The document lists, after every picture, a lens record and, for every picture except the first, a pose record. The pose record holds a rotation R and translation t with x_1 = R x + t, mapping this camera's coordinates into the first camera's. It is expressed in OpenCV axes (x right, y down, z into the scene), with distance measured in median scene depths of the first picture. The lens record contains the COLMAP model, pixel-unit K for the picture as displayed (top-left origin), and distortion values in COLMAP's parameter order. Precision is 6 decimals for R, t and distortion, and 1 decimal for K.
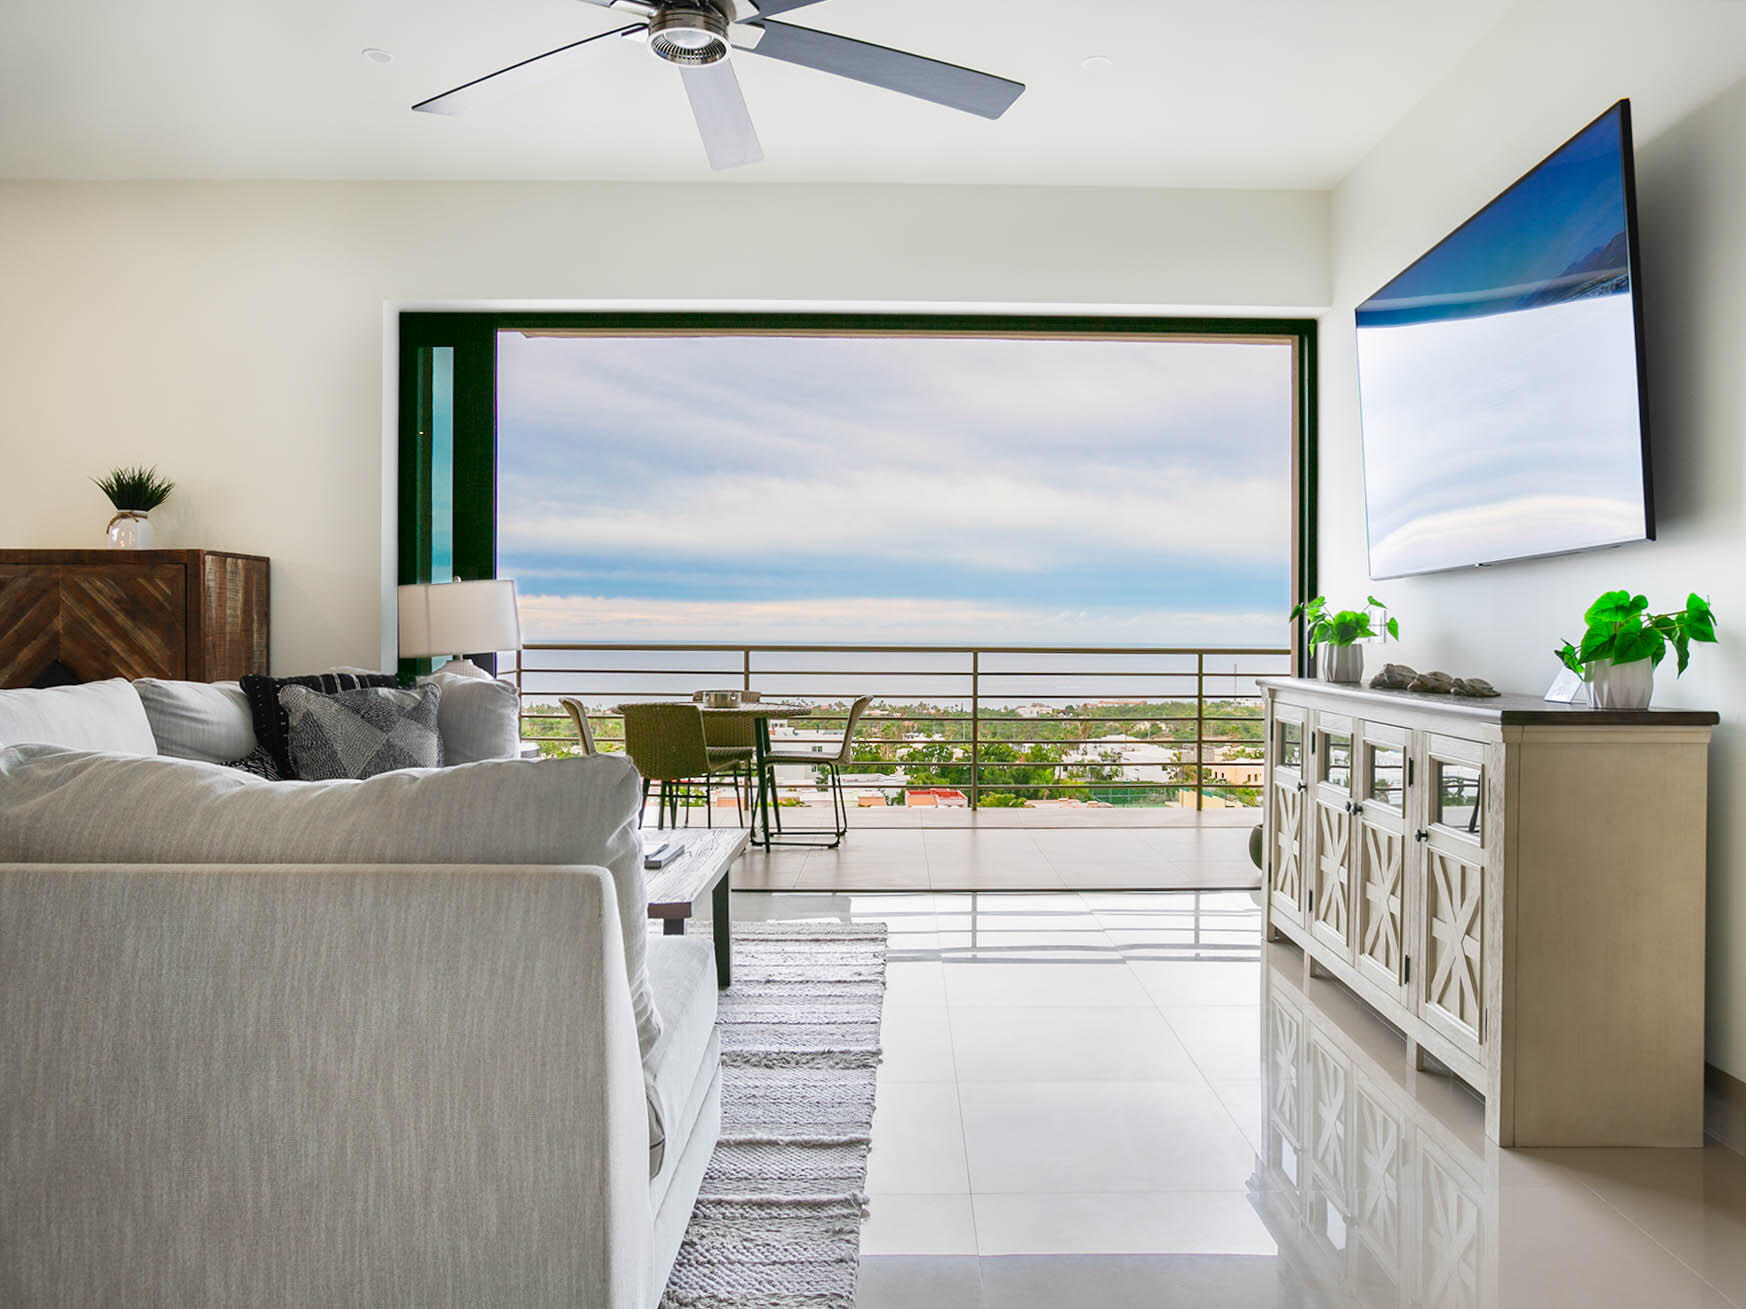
lens RADIAL K [[1281.3, 0, 884.5], [0, 1281.3, 649.9], [0, 0, 1]] dist [0.032710, 0.003093]
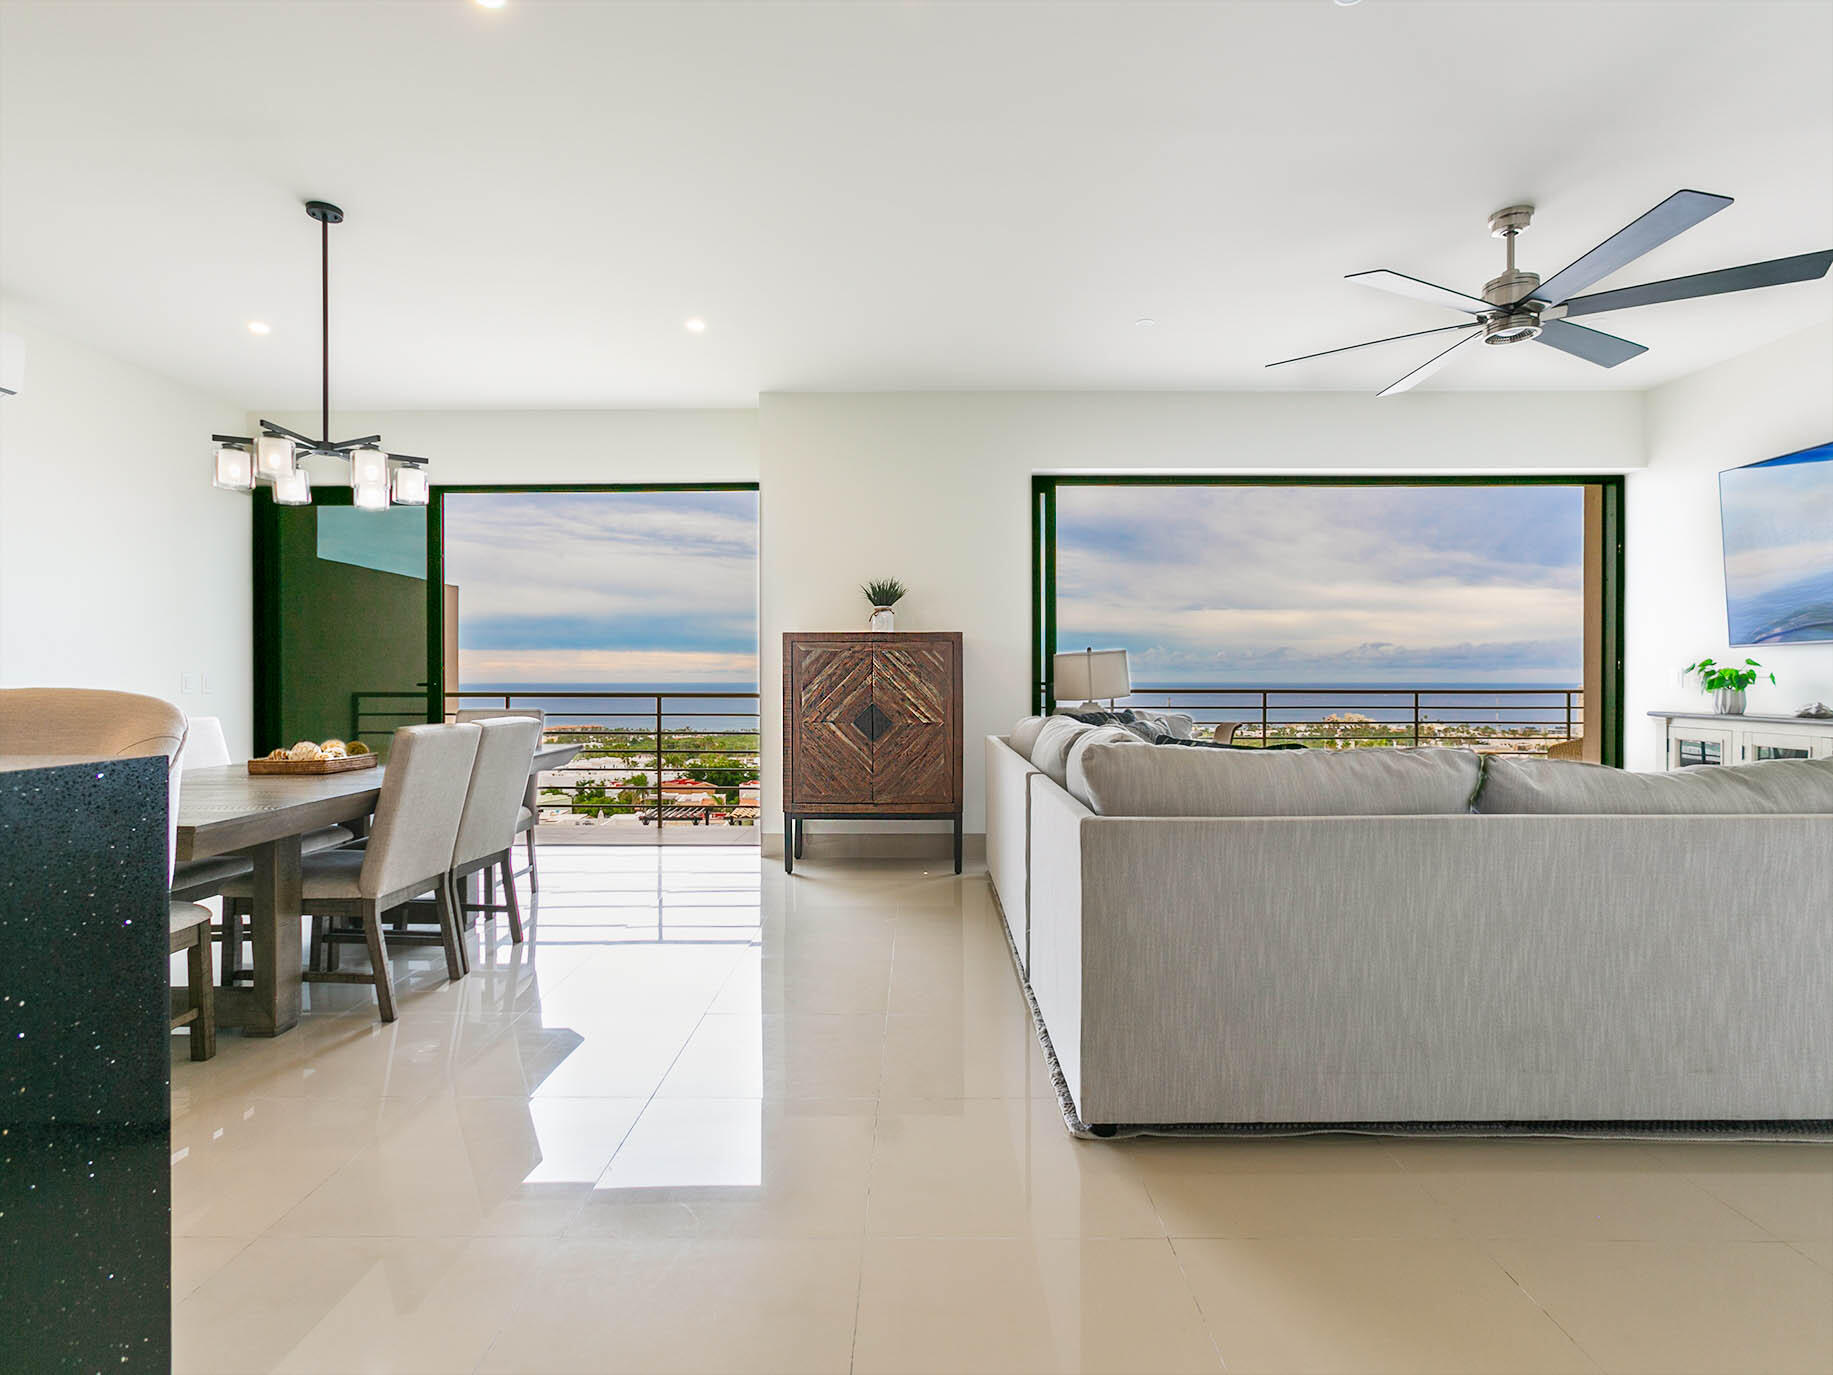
lens RADIAL K [[935.8, 0, 909.1], [0, 935.8, 685.4], [0, 0, 1]] dist [-0.010998, 0.007442]
pose [[0.999768, -0.007942, 0.020009, -0.614513], [0.008044, 0.999955, -0.005038, -0.008437], [-0.019968, 0.005198, 0.999787, -0.119321]]
